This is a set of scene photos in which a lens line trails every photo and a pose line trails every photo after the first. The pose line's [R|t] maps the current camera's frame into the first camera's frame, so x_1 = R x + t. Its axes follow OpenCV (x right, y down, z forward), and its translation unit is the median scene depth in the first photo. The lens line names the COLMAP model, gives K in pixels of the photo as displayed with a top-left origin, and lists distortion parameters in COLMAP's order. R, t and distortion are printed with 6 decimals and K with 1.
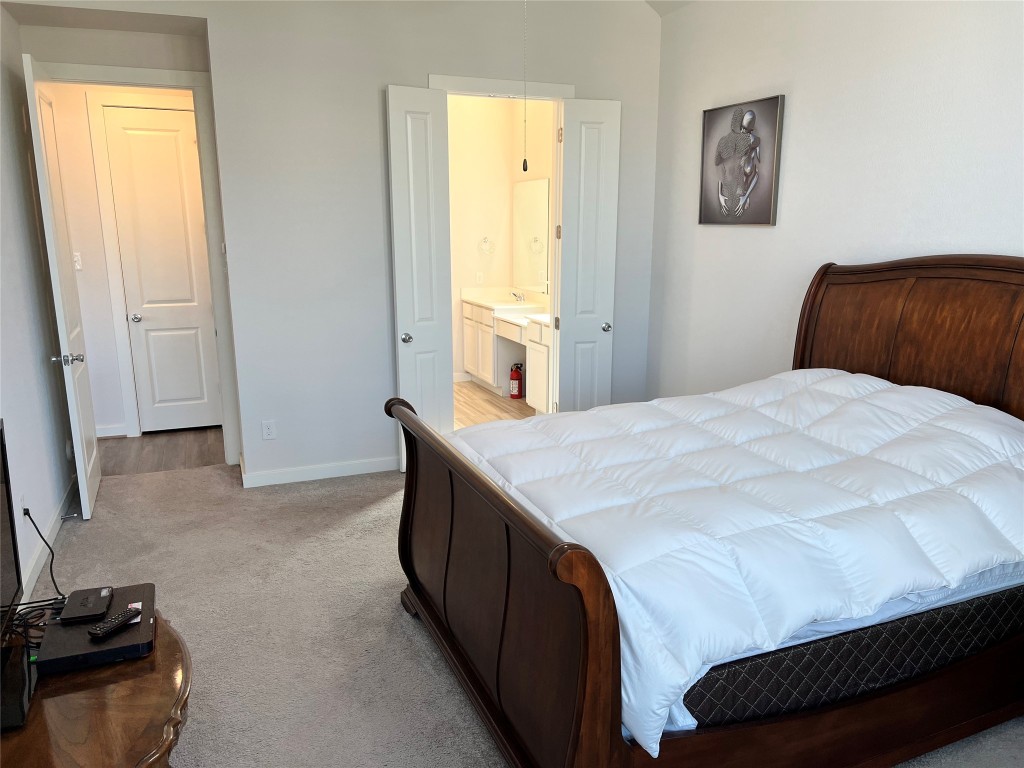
lens RADIAL K [[787.8, 0, 522.8], [0, 787.8, 390.3], [0, 0, 1]] dist [0.067296, -0.063396]
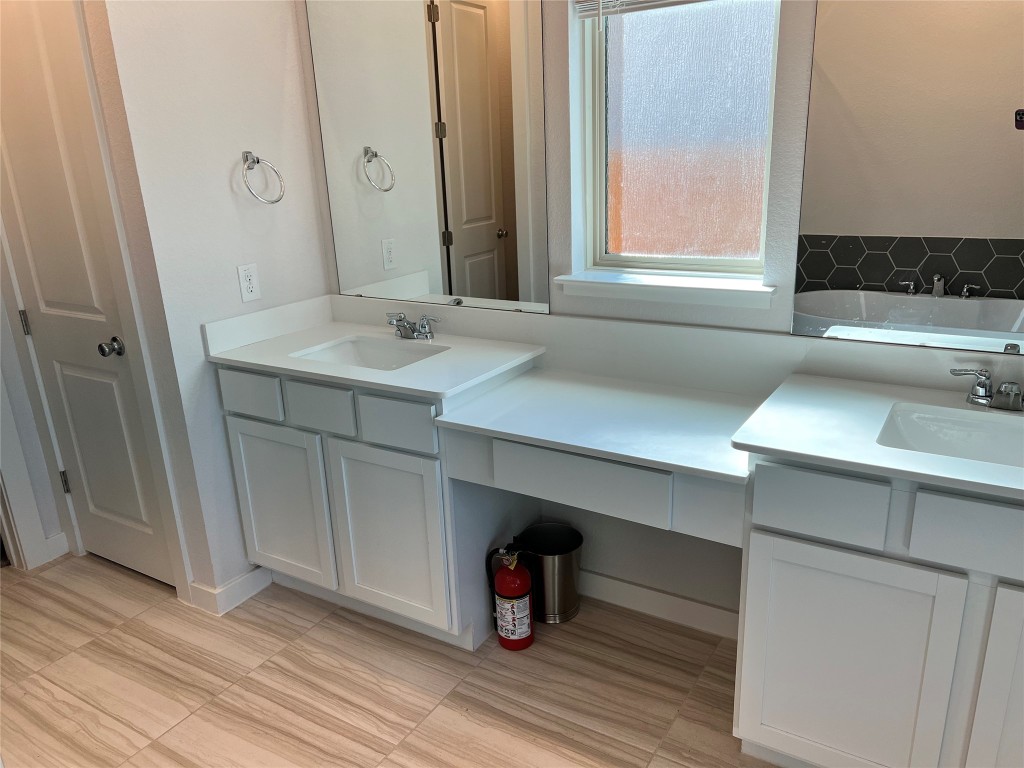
lens RADIAL K [[793.2, 0, 512.0], [0, 793.2, 384.0], [0, 0, 1]] dist [0.064572, -0.000512]
pose [[0.813726, -0.200037, 0.545743, -0.155525], [0.154210, 0.979565, 0.129116, -0.127667], [-0.560419, -0.020906, 0.827945, 0.673261]]
